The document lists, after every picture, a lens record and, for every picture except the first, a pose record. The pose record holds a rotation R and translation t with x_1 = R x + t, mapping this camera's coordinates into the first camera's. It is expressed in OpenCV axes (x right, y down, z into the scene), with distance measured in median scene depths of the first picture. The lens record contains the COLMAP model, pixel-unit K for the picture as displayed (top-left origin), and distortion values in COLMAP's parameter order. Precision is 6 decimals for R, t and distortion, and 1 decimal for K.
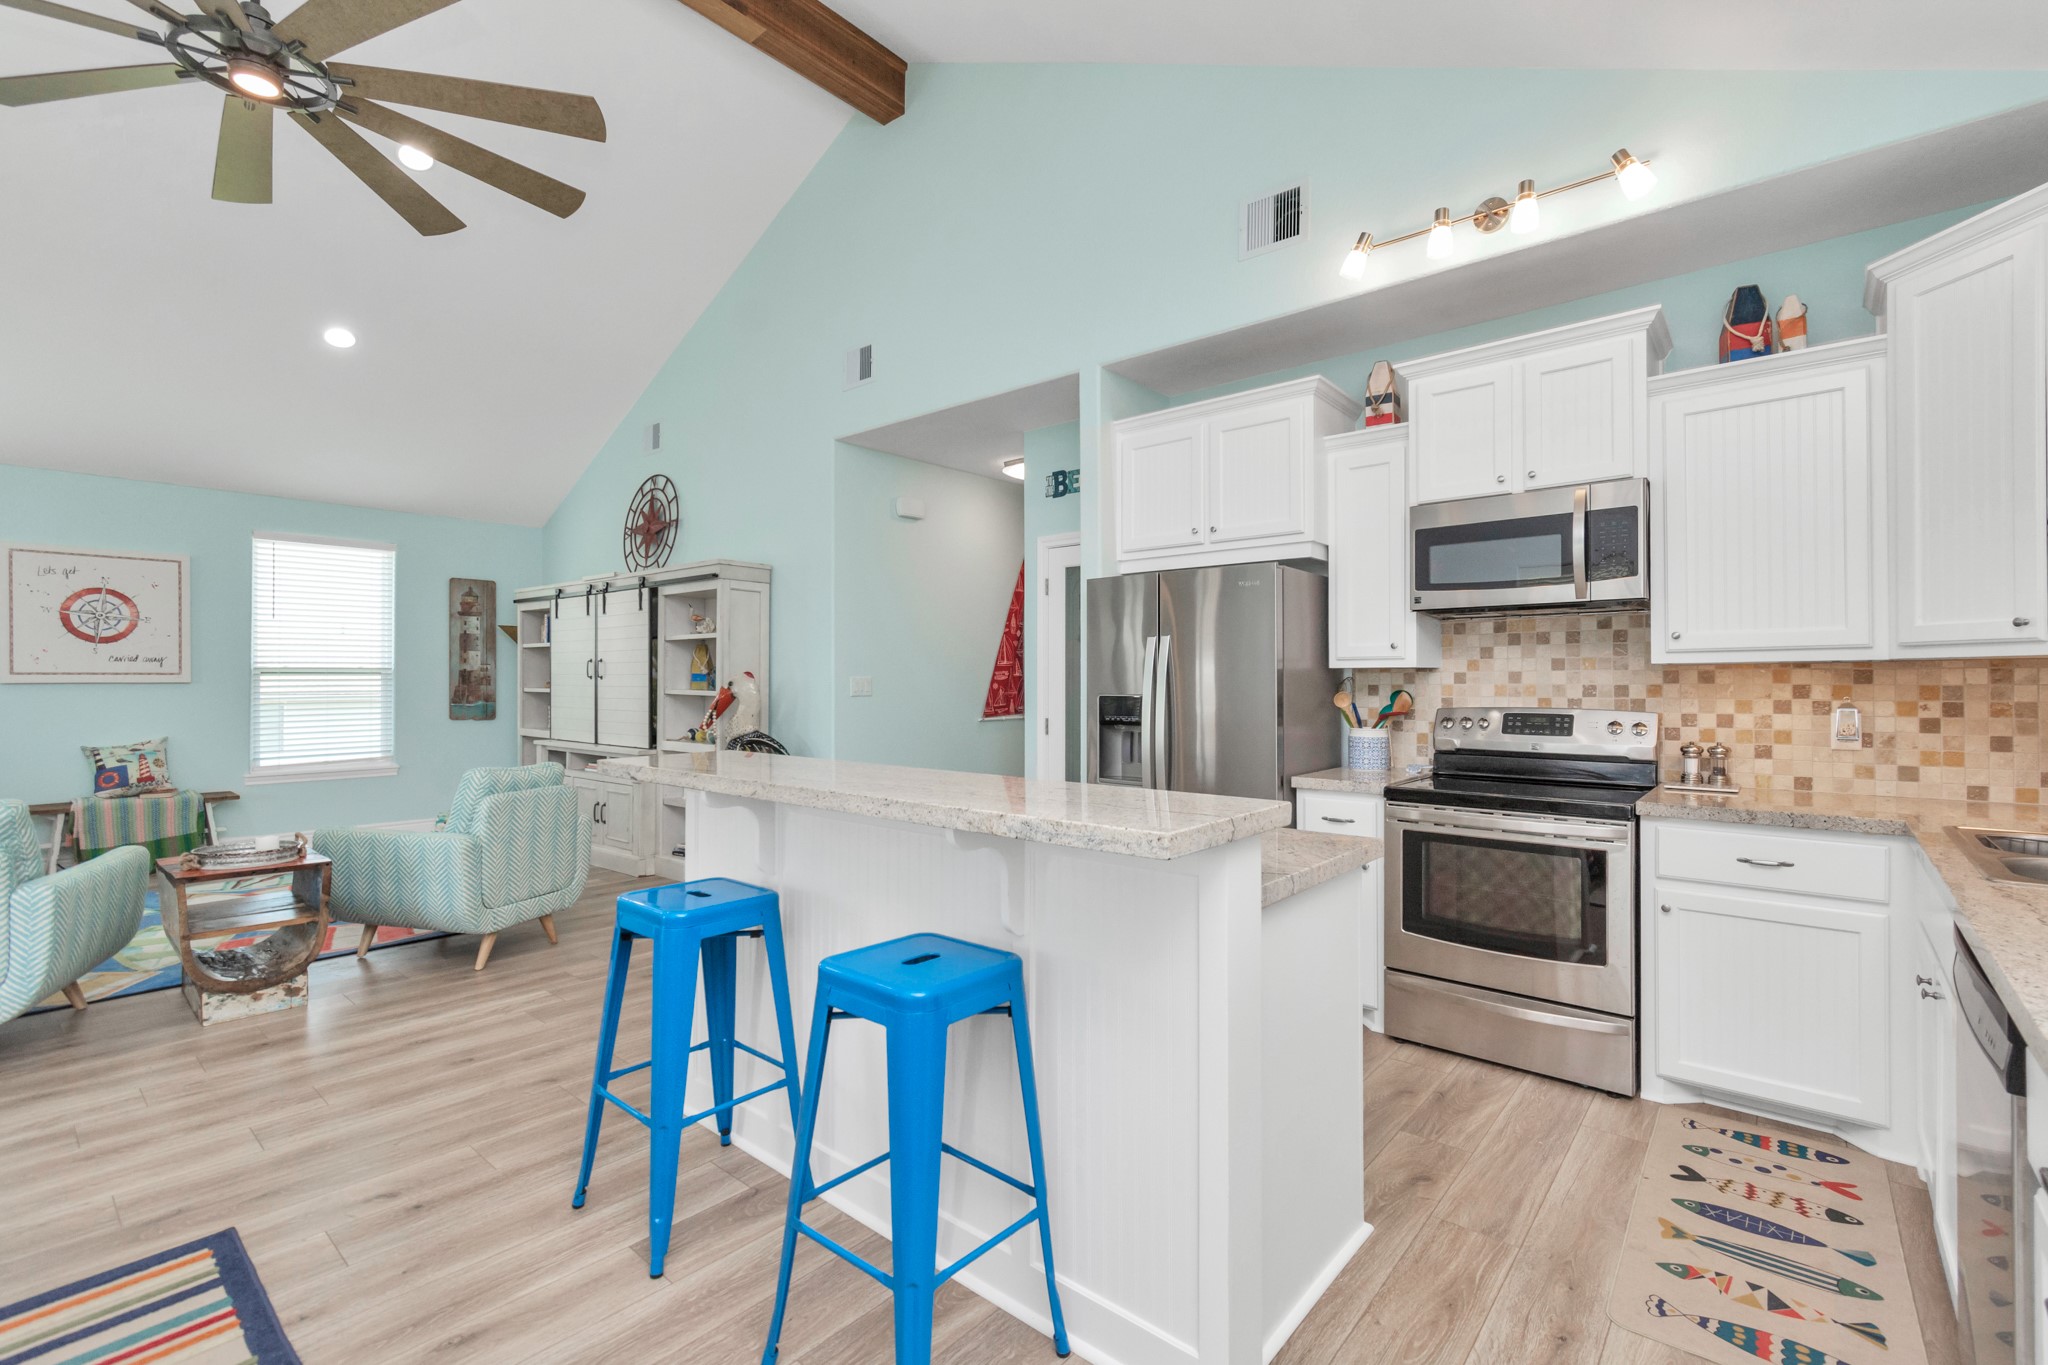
lens RADIAL K [[904.1, 0, 1065.7], [0, 904.1, 681.3], [0, 0, 1]] dist [0.000285, -0.000794]
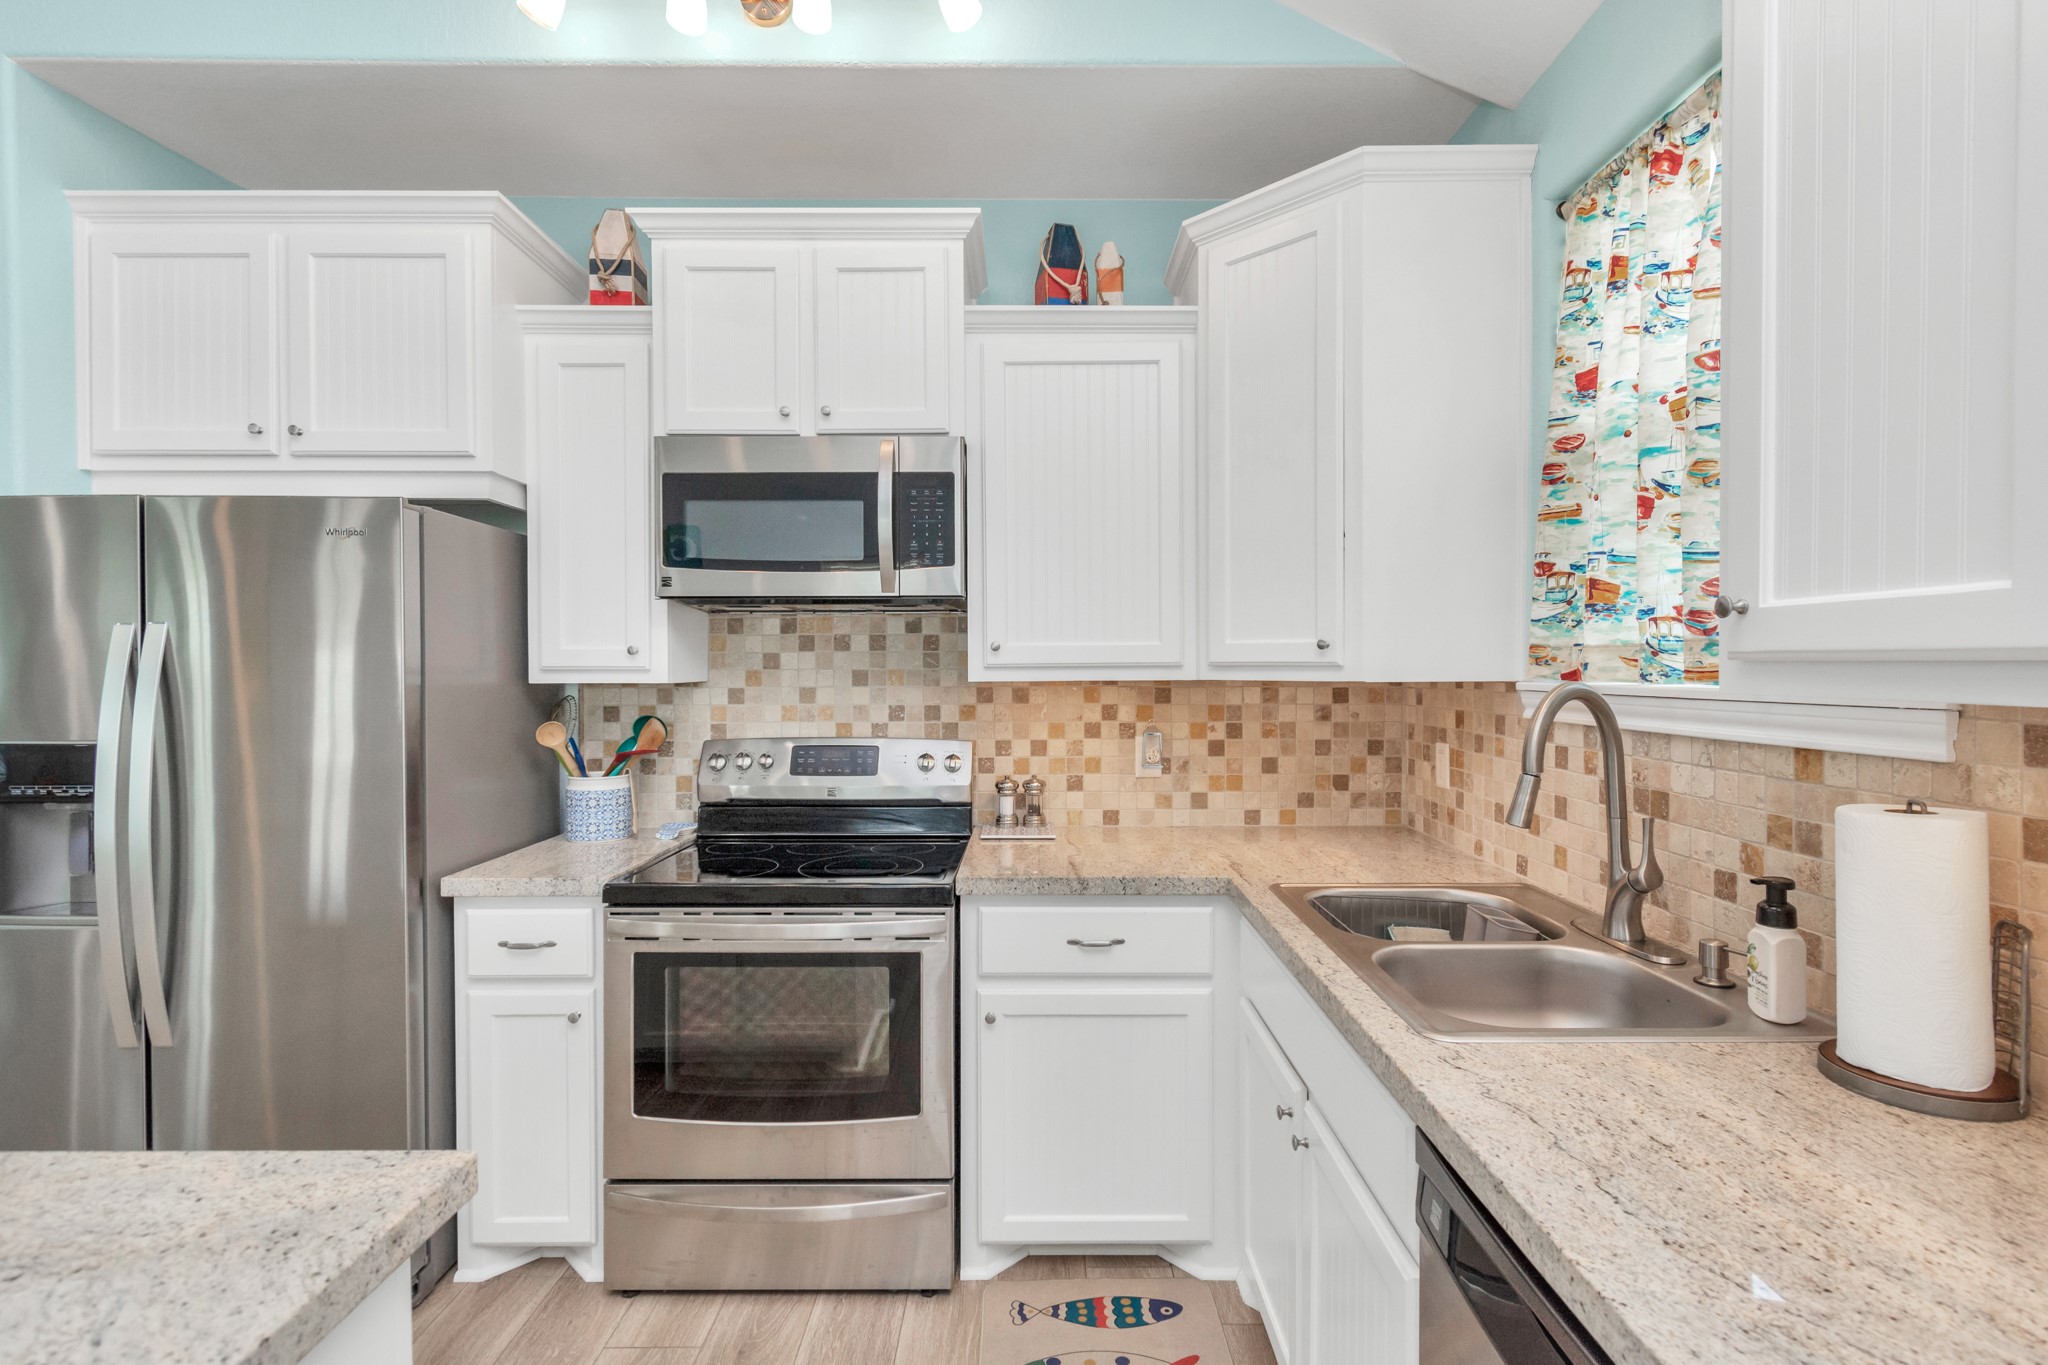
lens RADIAL K [[912.9, 0, 1037.9], [0, 912.9, 677.8], [0, 0, 1]] dist [0.002071, 0.000001]
pose [[0.772873, -0.007207, 0.634520, 0.193982], [-0.000849, 0.999923, 0.012392, -0.031493], [-0.634561, -0.010116, 0.772807, 0.349479]]
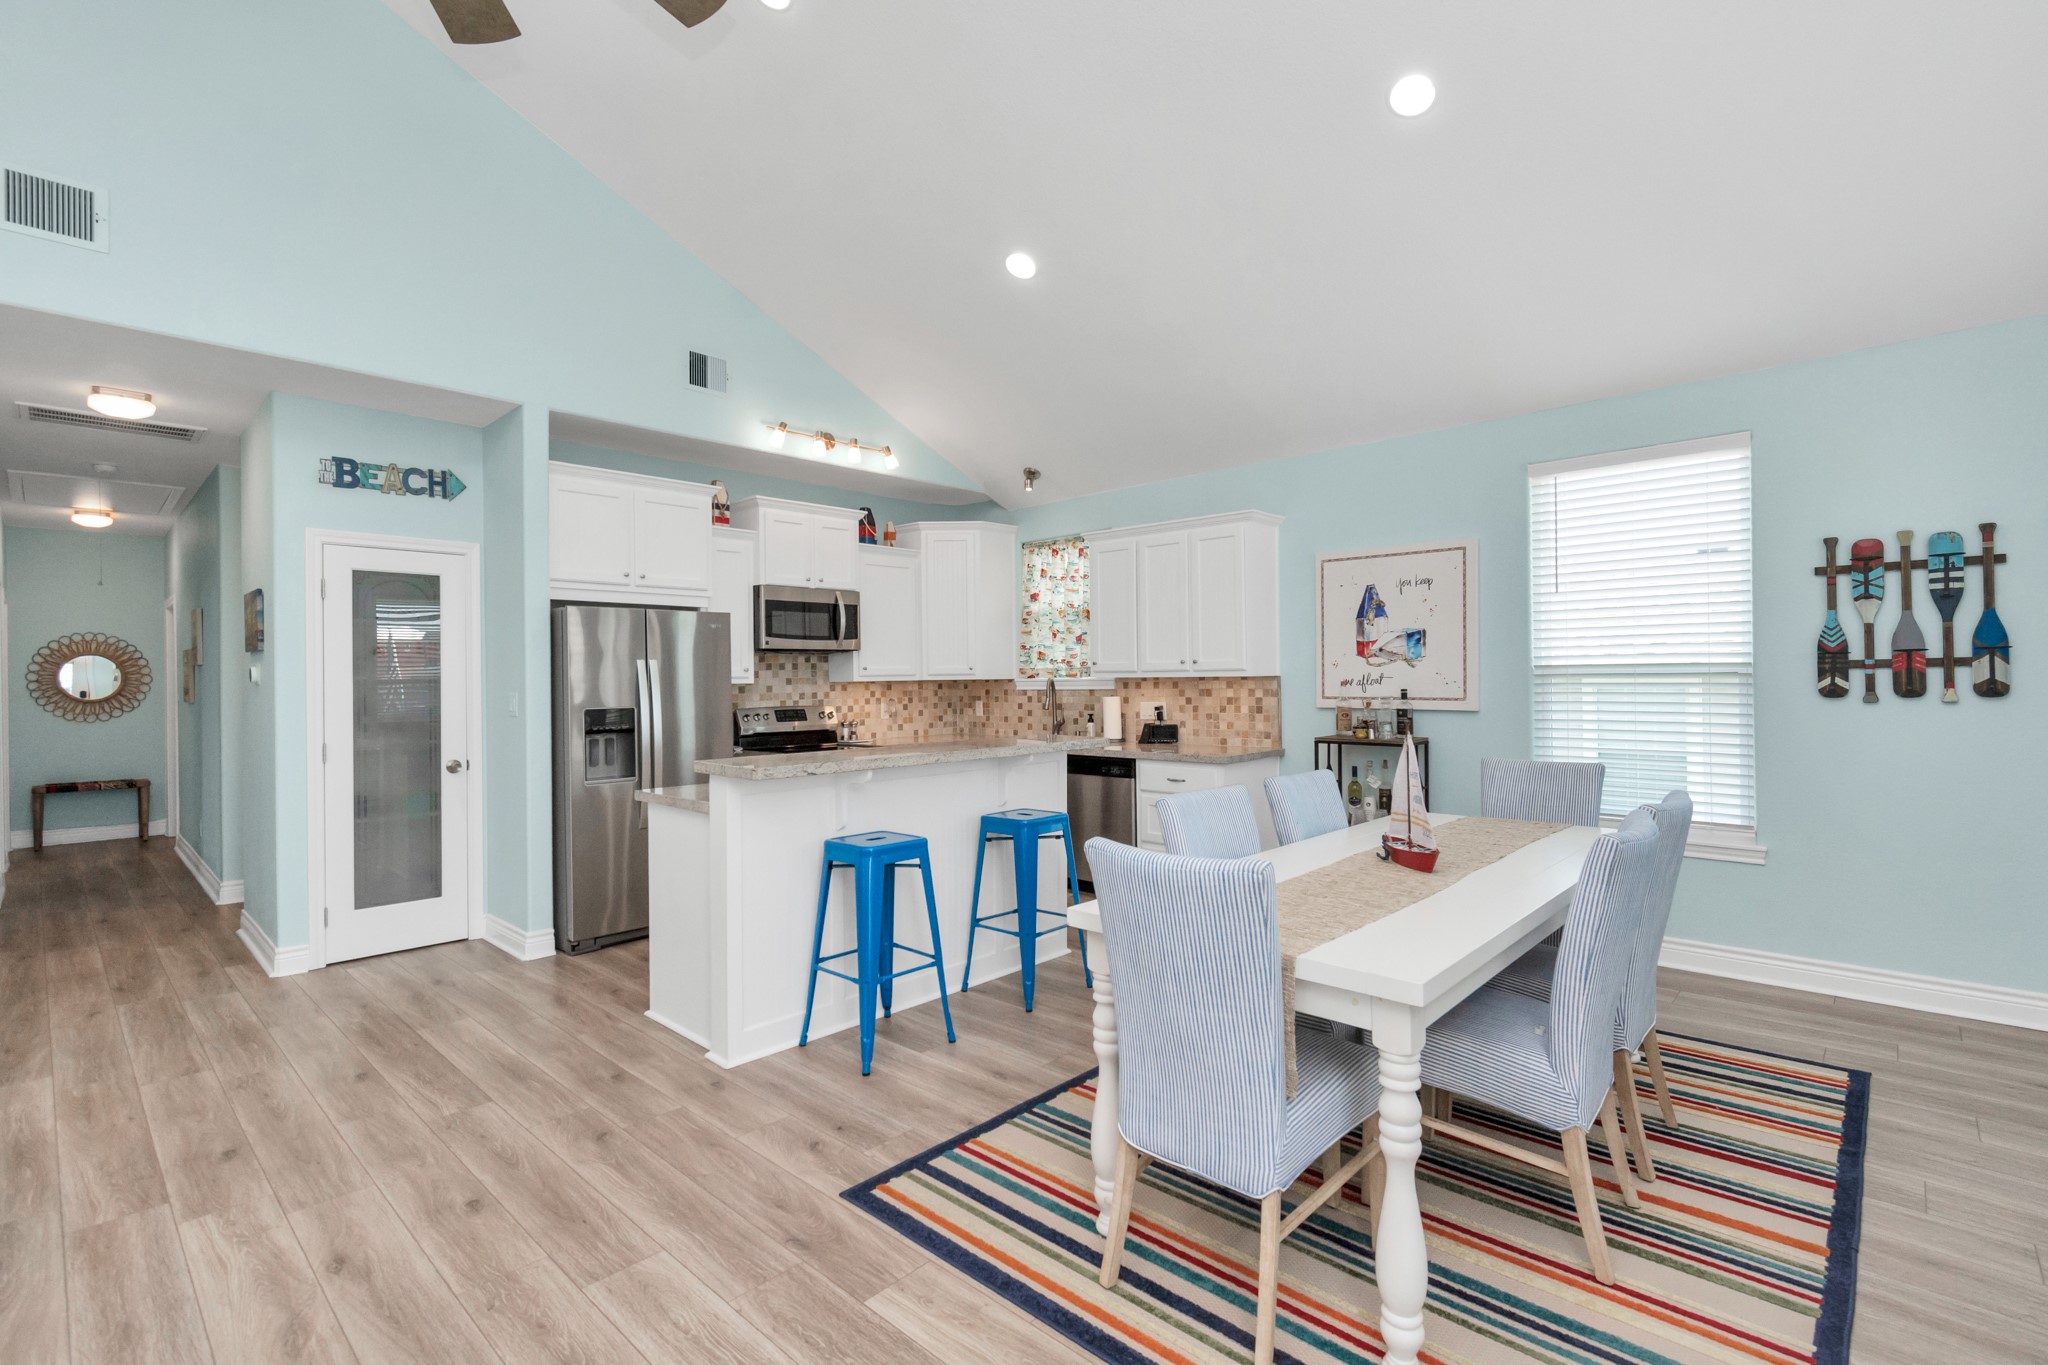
lens RADIAL K [[912.9, 0, 1037.9], [0, 912.9, 677.8], [0, 0, 1]] dist [0.002071, 0.000001]
pose [[0.056989, 0.000824, 0.998374, -1.341678], [0.010058, 0.999948, -0.001399, -0.020337], [-0.998324, 0.010121, 0.056978, 0.449849]]
